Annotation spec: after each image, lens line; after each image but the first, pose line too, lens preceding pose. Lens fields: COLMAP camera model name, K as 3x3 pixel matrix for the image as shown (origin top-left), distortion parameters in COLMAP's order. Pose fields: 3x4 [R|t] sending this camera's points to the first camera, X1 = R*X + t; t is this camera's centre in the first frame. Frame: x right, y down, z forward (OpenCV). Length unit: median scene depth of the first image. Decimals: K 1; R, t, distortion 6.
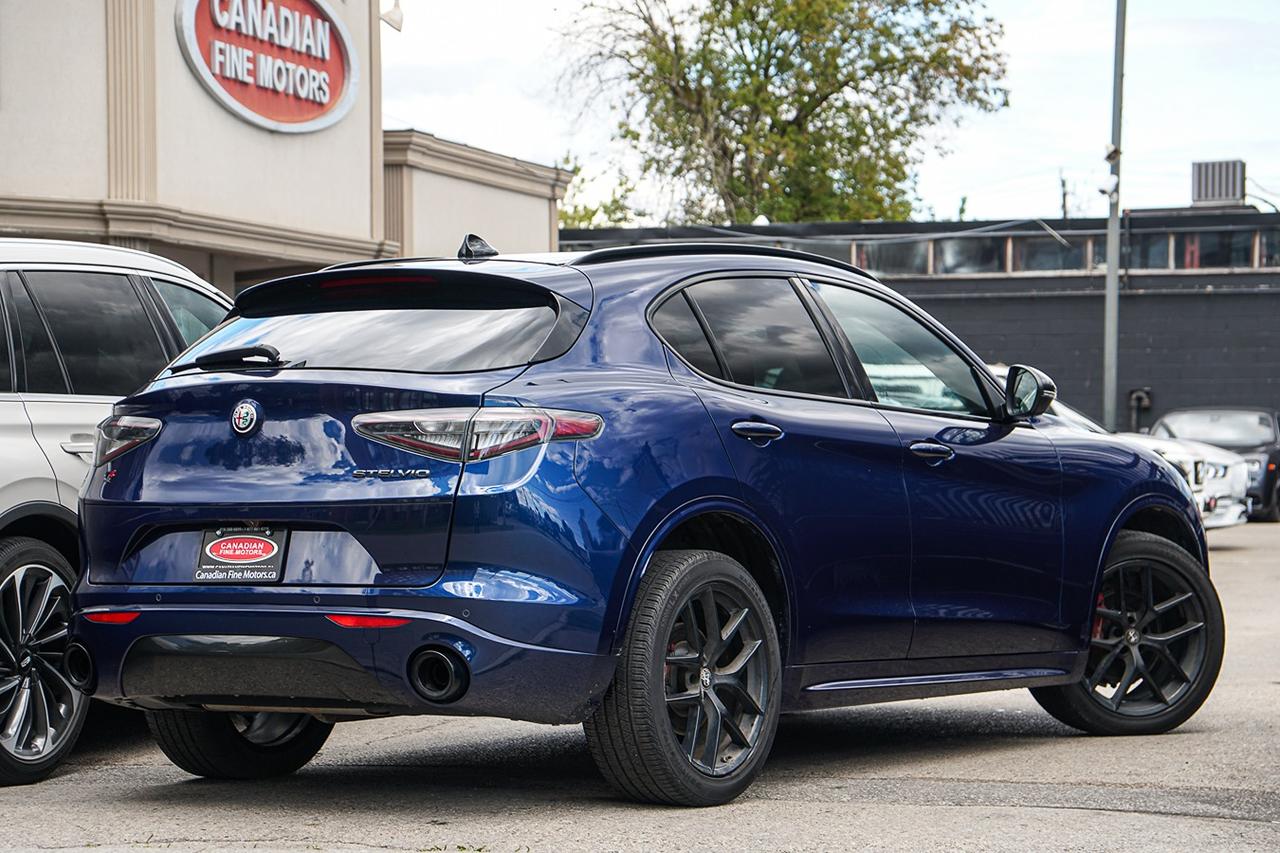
lens RADIAL K [[3217.2, 0, 644.7], [0, 3217.2, 422.8], [0, 0, 1]] dist [0.547400, 0.000000]
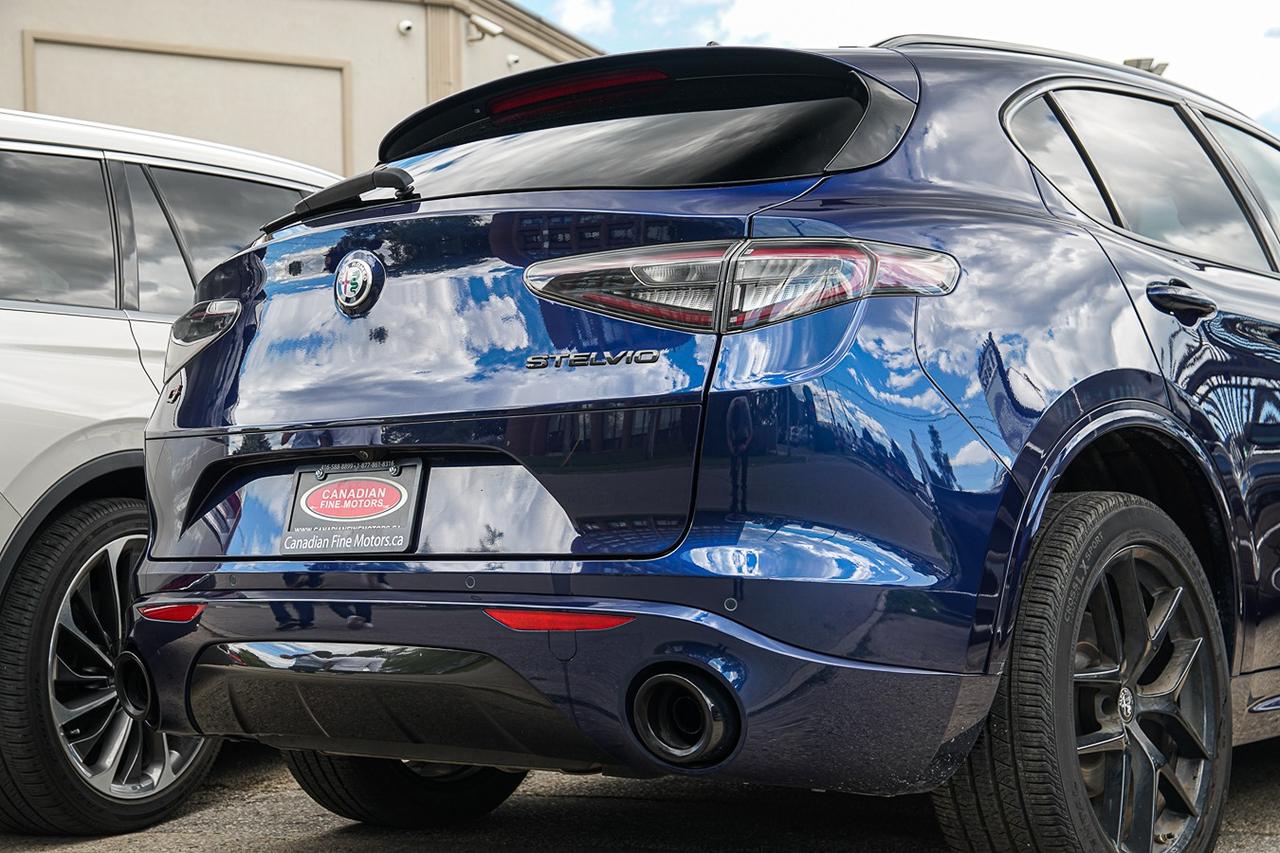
lens RADIAL K [[1952.9, 0, 641.5], [0, 1952.9, 430.3], [0, 0, 1]] dist [0.093482, 0.000000]
pose [[0.996605, -0.020939, -0.079621, -0.042070], [0.019612, 0.999656, -0.017417, 0.033905], [0.079958, 0.015796, 0.996673, 0.648128]]
